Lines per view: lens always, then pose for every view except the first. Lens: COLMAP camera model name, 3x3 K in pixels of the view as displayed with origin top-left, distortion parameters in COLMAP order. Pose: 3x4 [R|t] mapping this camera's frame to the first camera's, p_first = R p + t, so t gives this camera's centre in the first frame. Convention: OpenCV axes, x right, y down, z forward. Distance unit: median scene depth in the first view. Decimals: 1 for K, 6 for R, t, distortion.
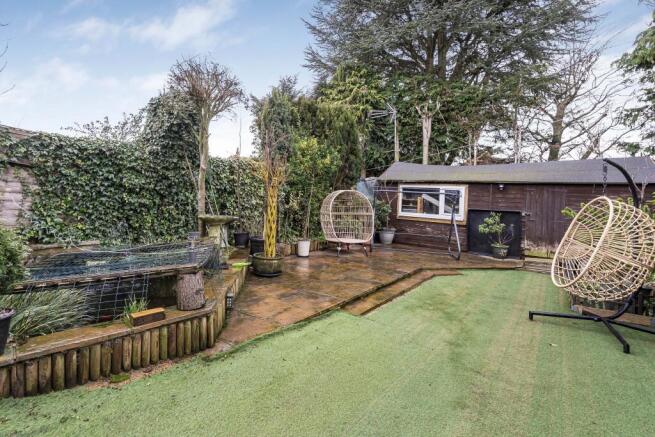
lens RADIAL K [[306.8, 0, 327.5], [0, 306.8, 186.4], [0, 0, 1]] dist [0.000526, 0.000053]
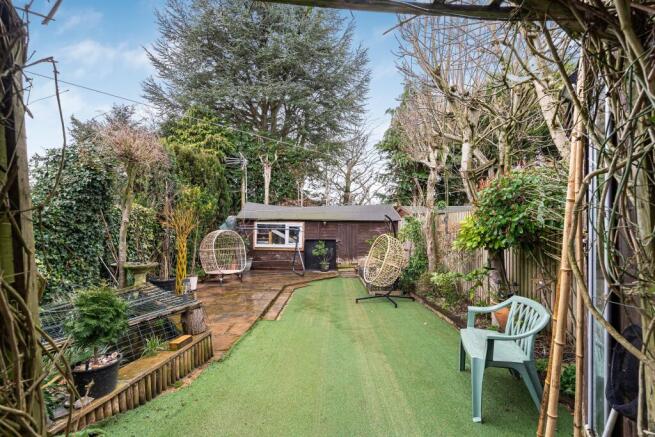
lens RADIAL K [[299.5, 0, 328.3], [0, 299.5, 209.6], [0, 0, 1]] dist [0.001096, 0.000178]
pose [[0.798819, 0.003435, 0.601561, -0.264383], [-0.003759, 0.999993, -0.000717, -0.057870], [-0.601560, -0.001688, 0.798826, -0.156702]]
